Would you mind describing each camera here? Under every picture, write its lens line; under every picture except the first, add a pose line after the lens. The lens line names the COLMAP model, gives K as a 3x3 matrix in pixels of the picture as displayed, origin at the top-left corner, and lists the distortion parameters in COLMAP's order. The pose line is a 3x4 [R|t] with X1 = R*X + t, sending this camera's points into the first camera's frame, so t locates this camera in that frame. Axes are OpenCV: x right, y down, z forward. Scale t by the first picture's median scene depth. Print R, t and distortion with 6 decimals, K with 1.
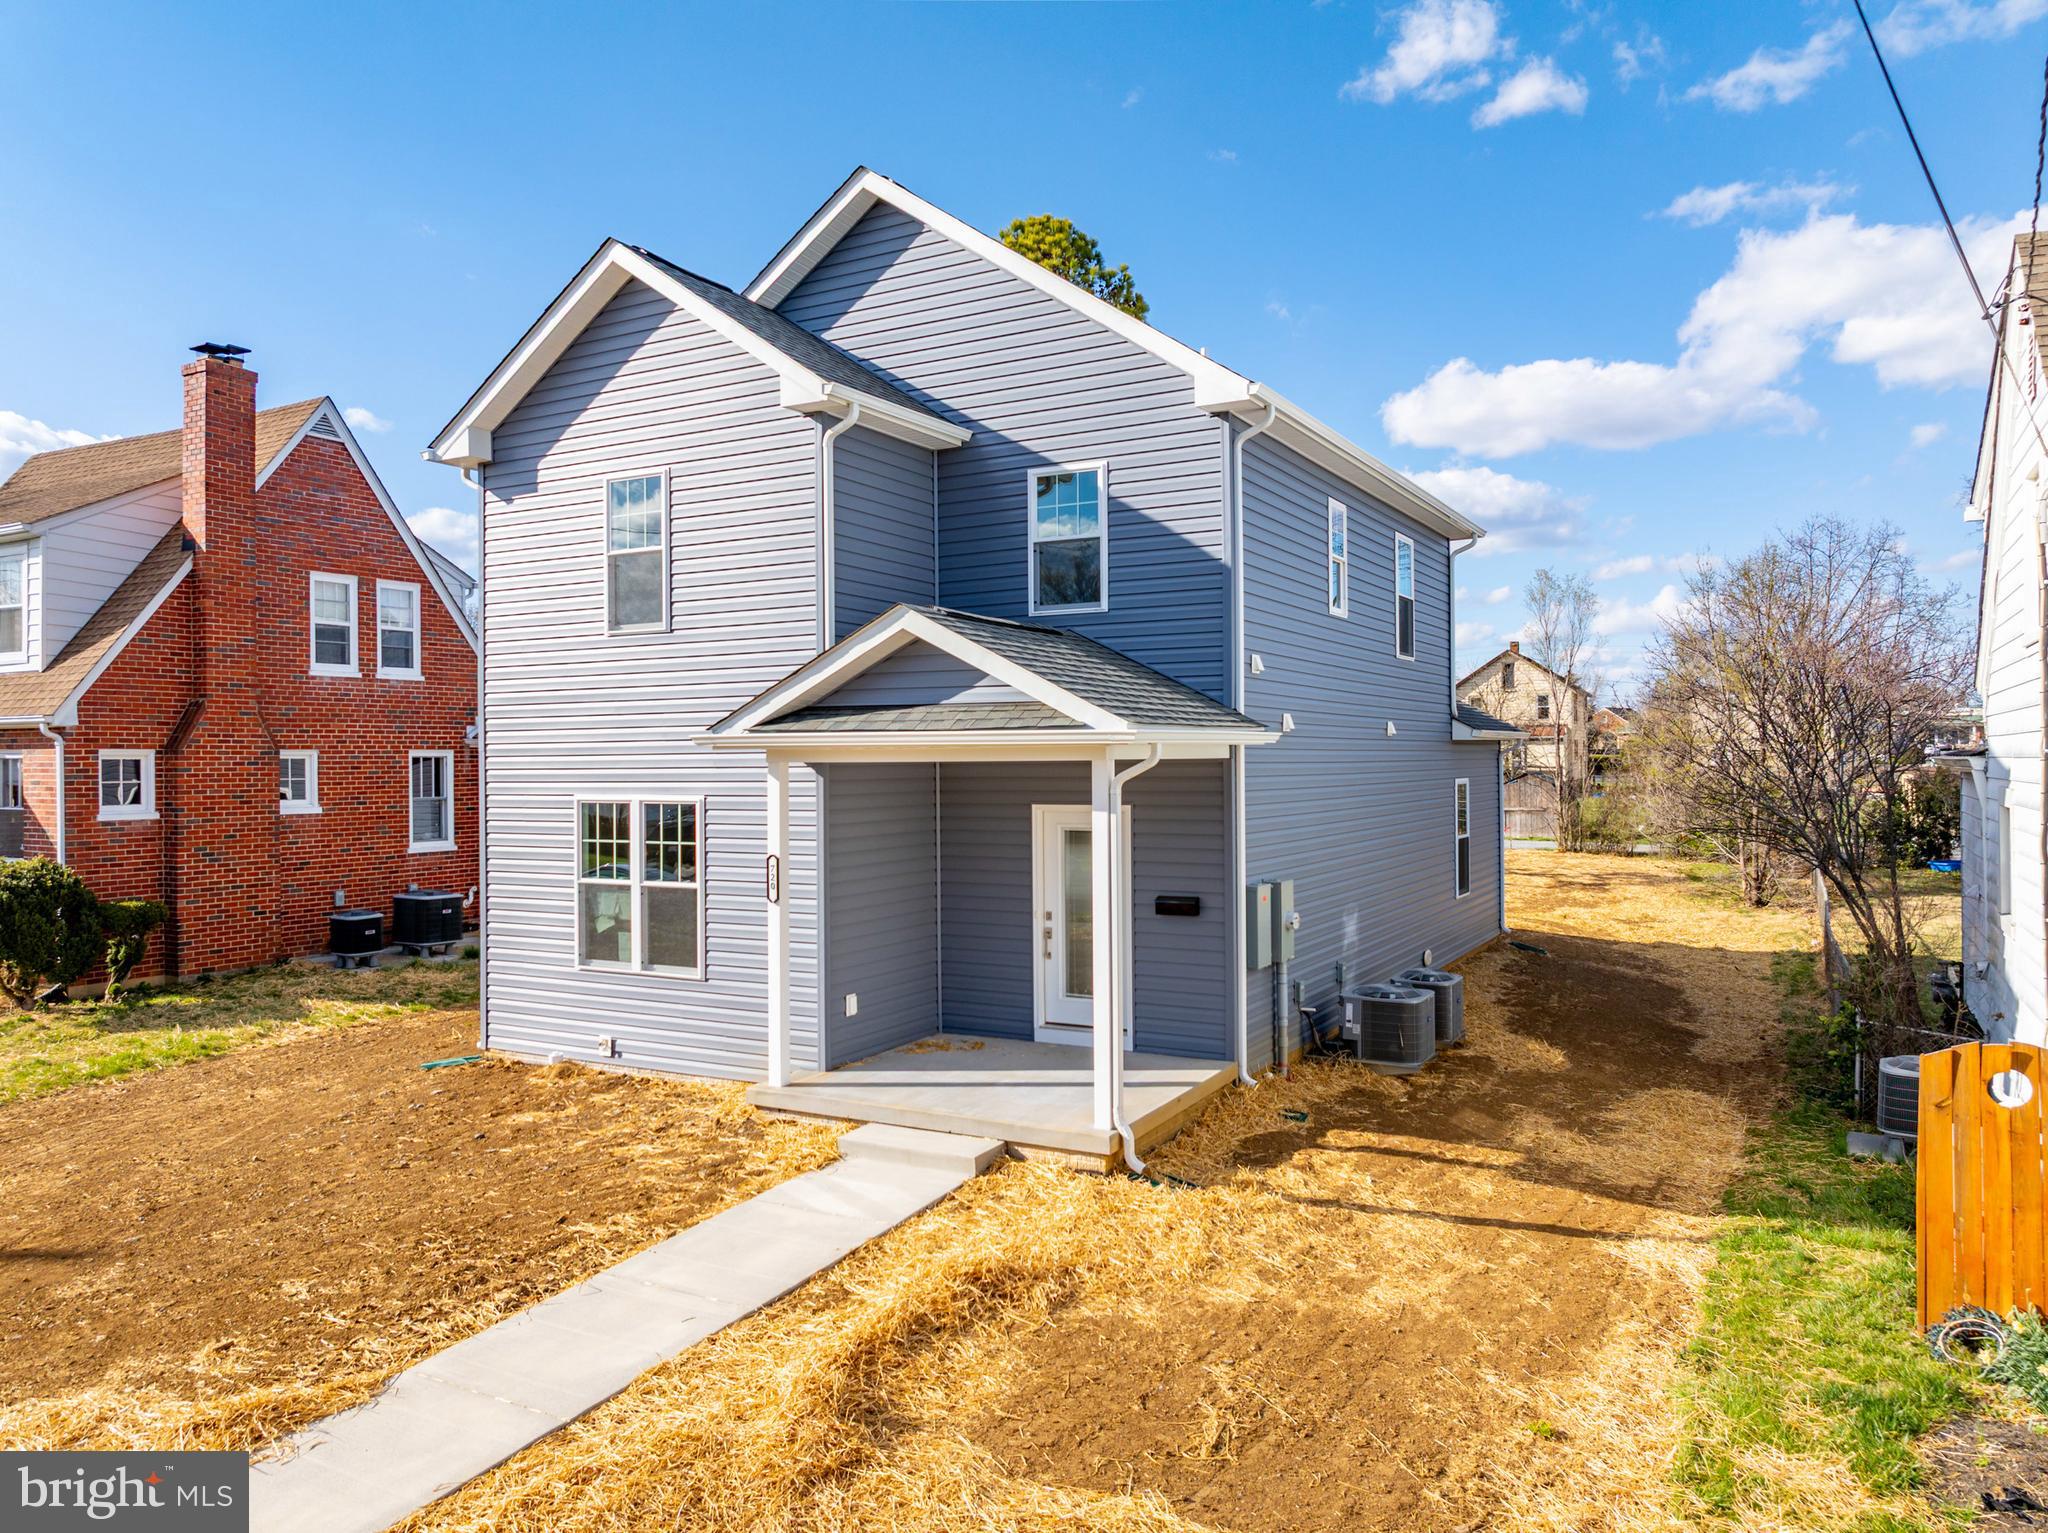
lens RADIAL K [[1435.7, 0, 1031.1], [0, 1435.7, 739.4], [0, 0, 1]] dist [-0.013291, -0.003148]
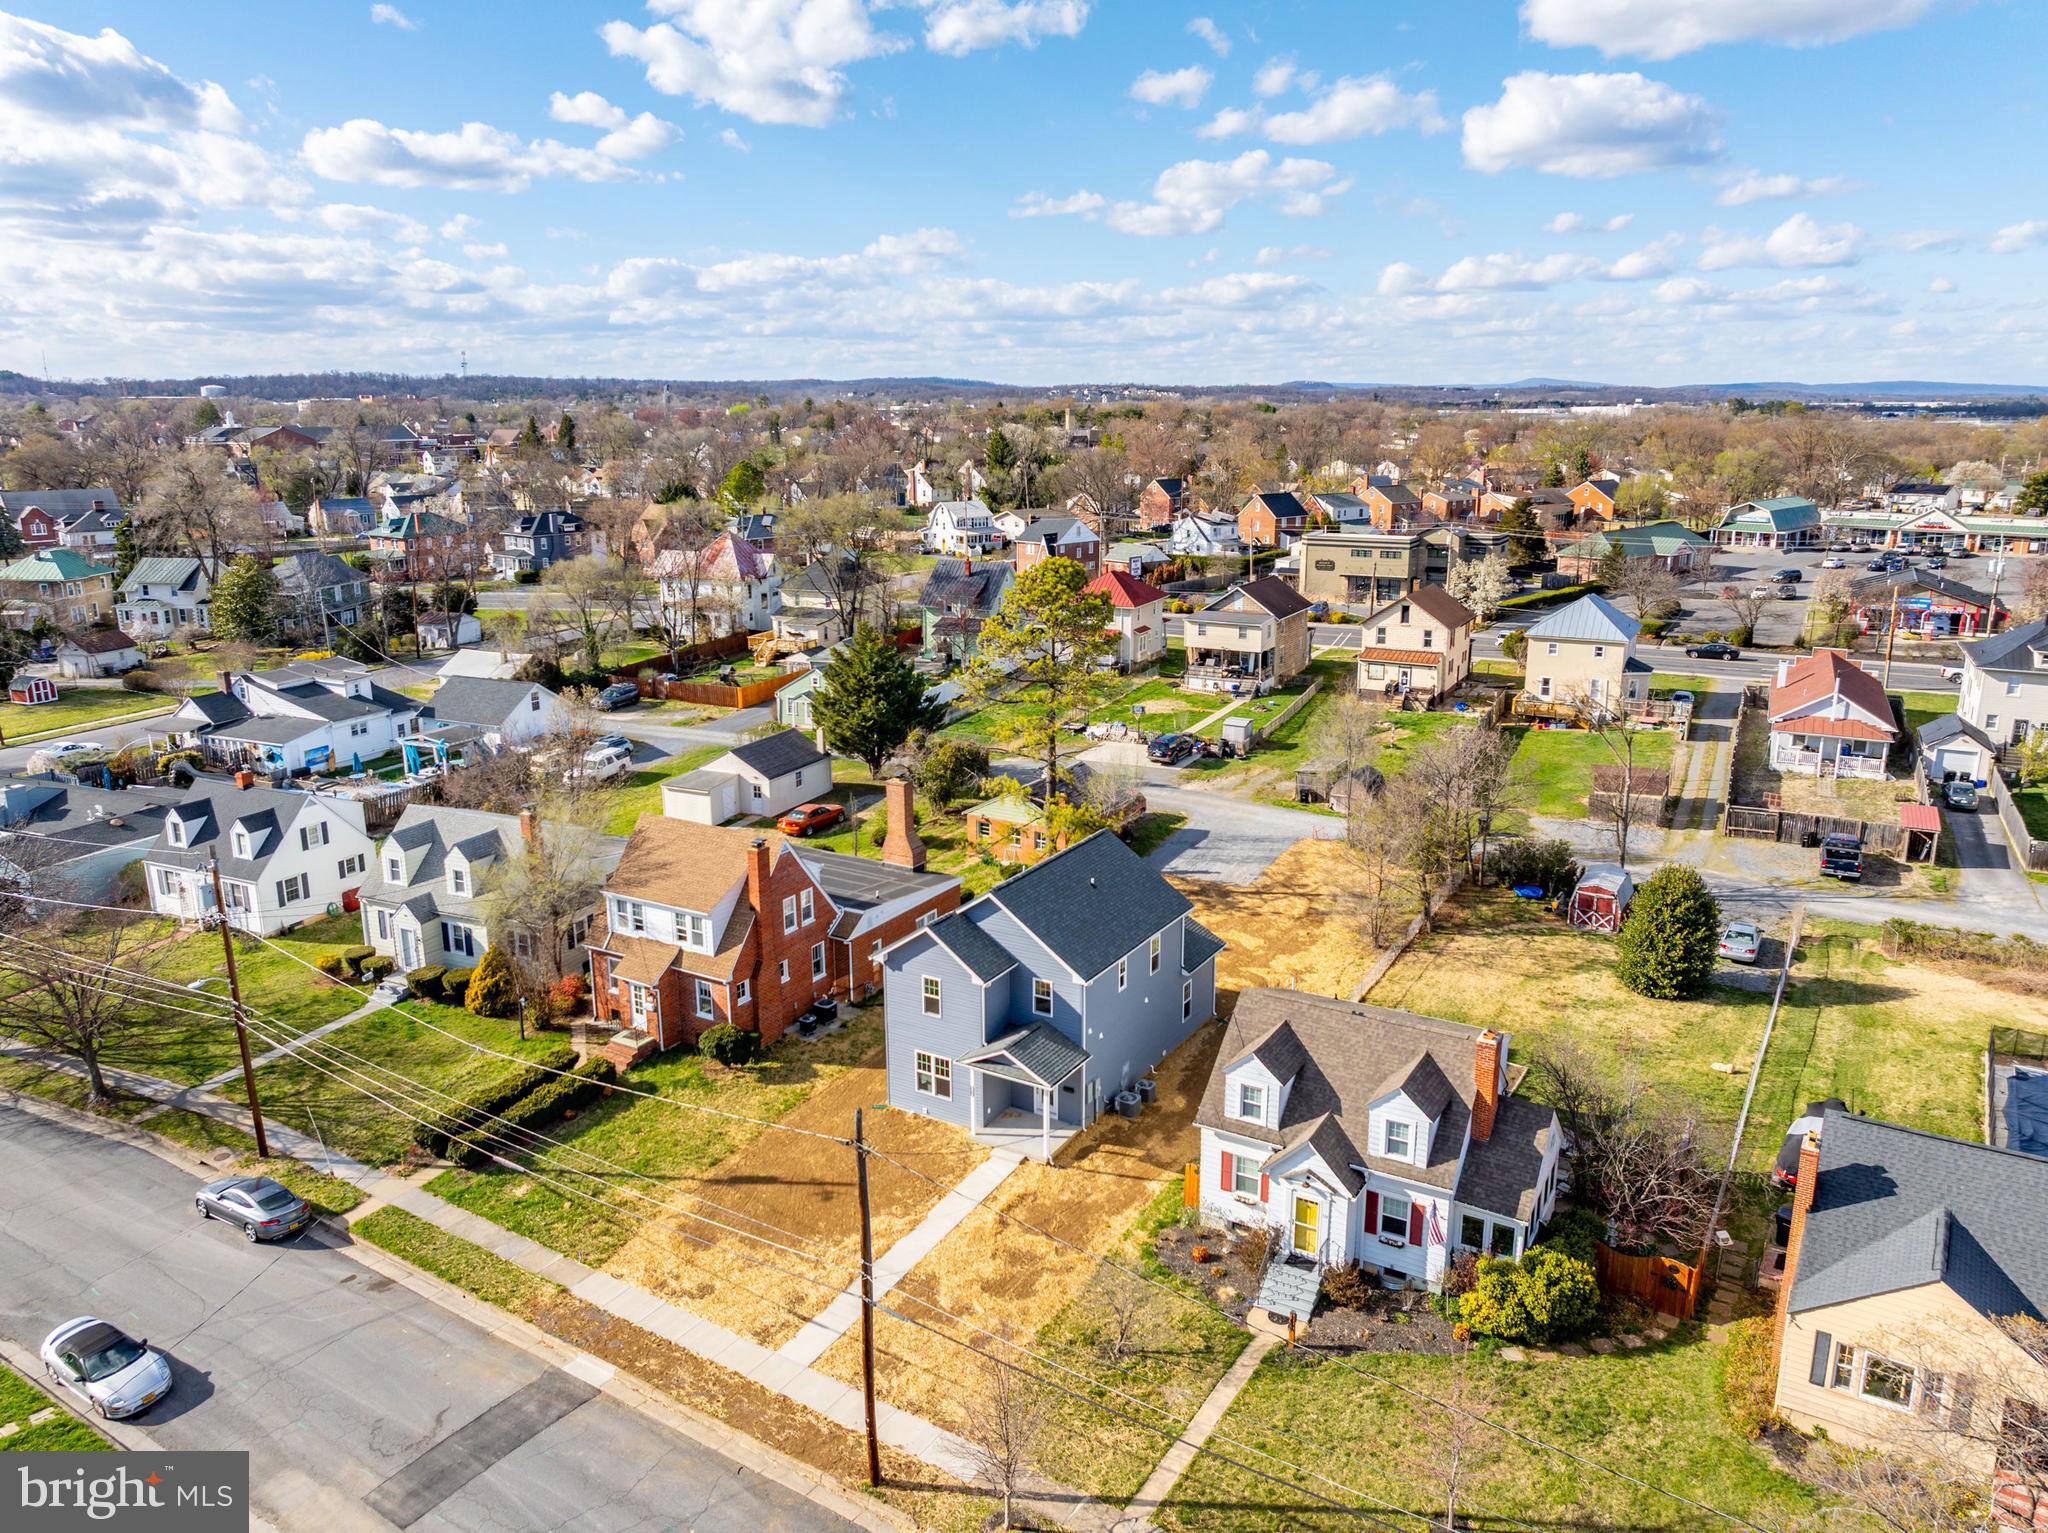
lens RADIAL K [[1435.7, 0, 1031.1], [0, 1435.7, 739.4], [0, 0, 1]] dist [-0.013291, -0.003148]
pose [[0.999461, 0.009026, -0.031562, 0.109049], [-0.001132, 0.970365, 0.241641, -1.736941], [0.032808, -0.241475, 0.969852, -2.574261]]
